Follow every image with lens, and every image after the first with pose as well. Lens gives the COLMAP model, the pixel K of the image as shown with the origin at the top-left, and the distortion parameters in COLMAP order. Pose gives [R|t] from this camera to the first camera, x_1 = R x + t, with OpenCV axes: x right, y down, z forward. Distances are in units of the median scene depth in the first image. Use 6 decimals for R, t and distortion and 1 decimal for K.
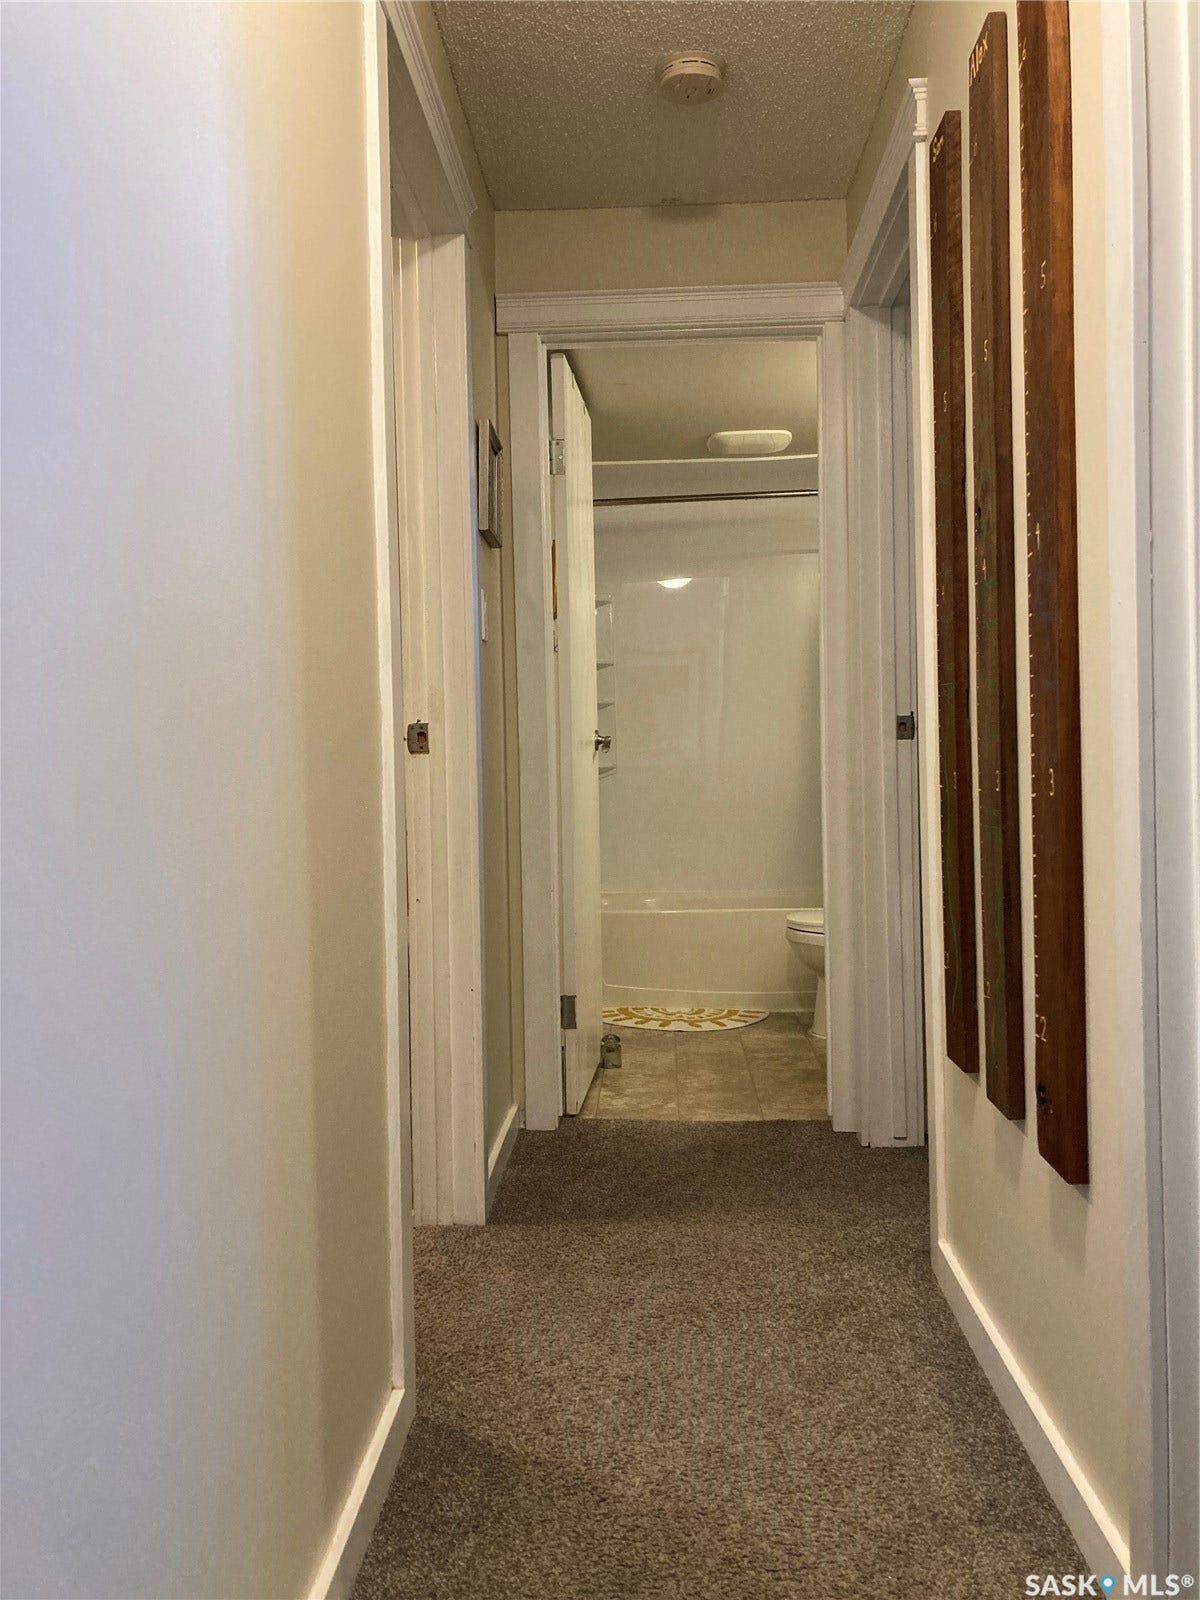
lens RADIAL K [[1323.1, 0, 599.8], [0, 1323.1, 797.7], [0, 0, 1]] dist [0.010027, 0.003988]
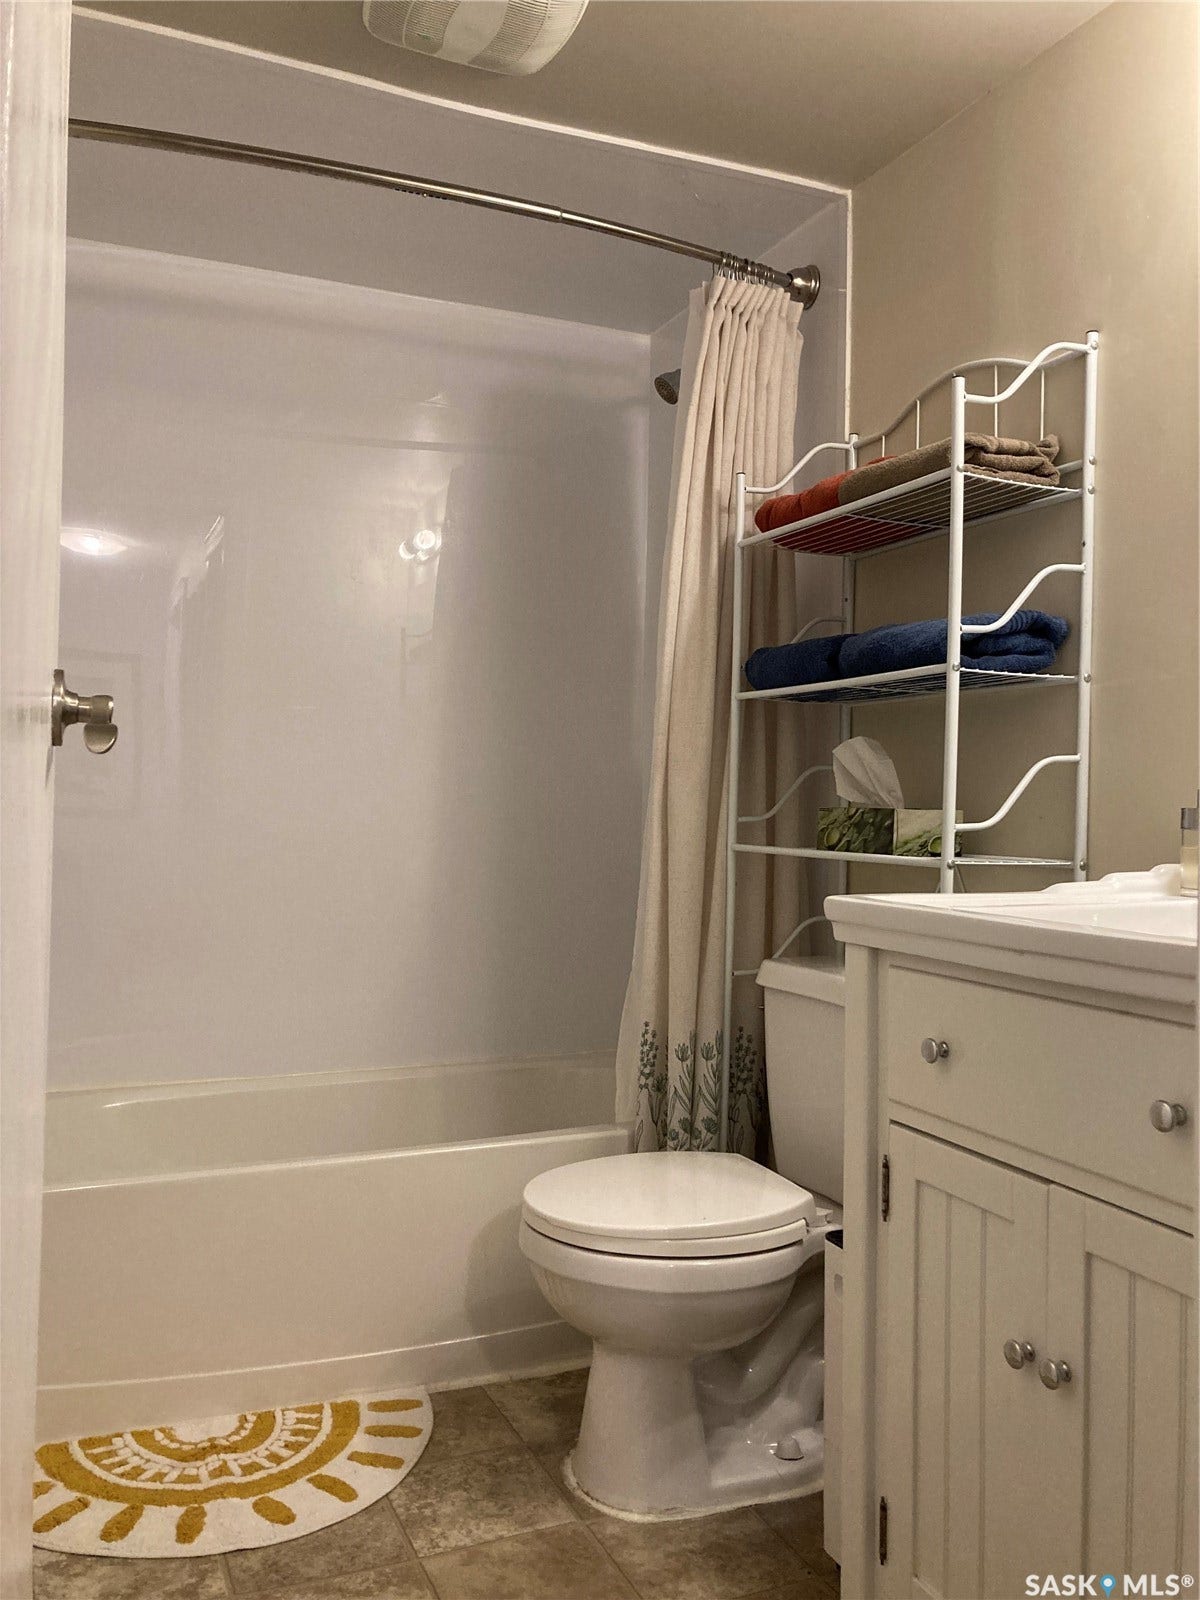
lens RADIAL K [[1323.1, 0, 598.0], [0, 1323.1, 797.6], [0, 0, 1]] dist [0.010027, 0.003988]
pose [[0.898695, 0.046387, 0.436115, -0.020702], [-0.031217, 0.998634, -0.041891, -0.016930], [-0.437463, 0.024033, 0.898915, 0.707643]]
